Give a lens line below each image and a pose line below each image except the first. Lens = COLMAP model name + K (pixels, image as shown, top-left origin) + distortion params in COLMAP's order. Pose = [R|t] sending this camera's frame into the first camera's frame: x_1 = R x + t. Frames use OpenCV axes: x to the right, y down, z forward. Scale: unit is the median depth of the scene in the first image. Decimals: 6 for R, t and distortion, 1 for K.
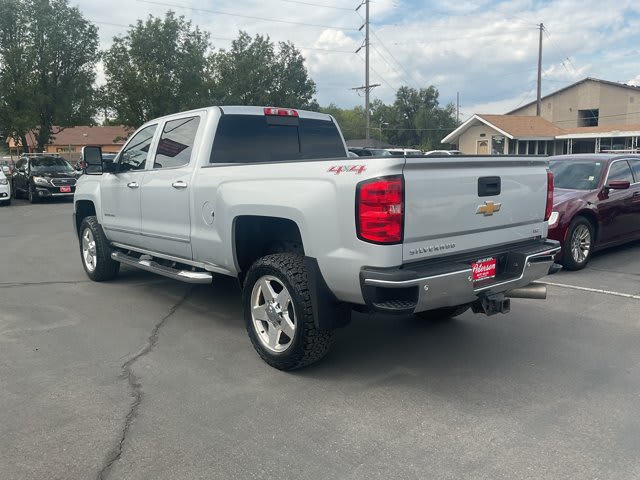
lens RADIAL K [[540.6, 0, 320.0], [0, 540.6, 240.0], [0, 0, 1]] dist [0.069041, -0.120103]
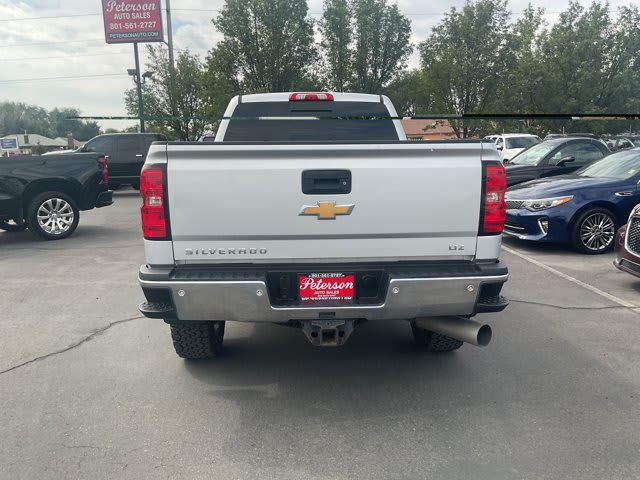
lens RADIAL K [[540.6, 0, 320.0], [0, 540.6, 240.0], [0, 0, 1]] dist [0.069041, -0.120103]
pose [[0.788351, 0.102350, -0.606652, 0.535065], [-0.088435, 0.994677, 0.052893, -0.038131], [0.608836, 0.011951, 0.793206, 0.259063]]
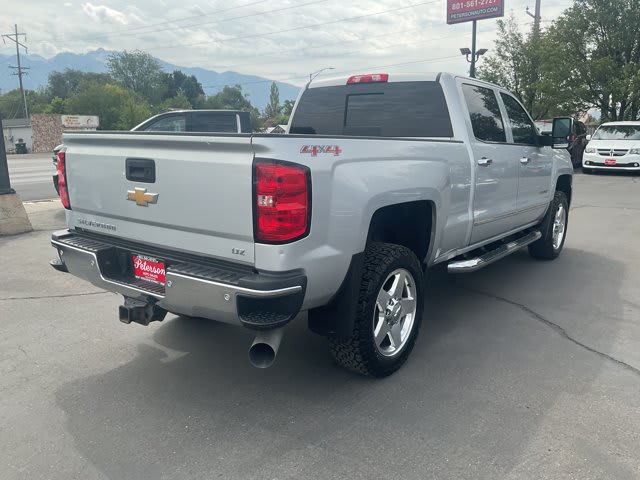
lens RADIAL K [[540.6, 0, 320.0], [0, 540.6, 240.0], [0, 0, 1]] dist [0.069041, -0.120103]
pose [[0.215867, 0.206552, -0.954326, 0.805138], [-0.149918, 0.972792, 0.176638, -0.124586], [0.964845, 0.104940, 0.240959, 0.734123]]
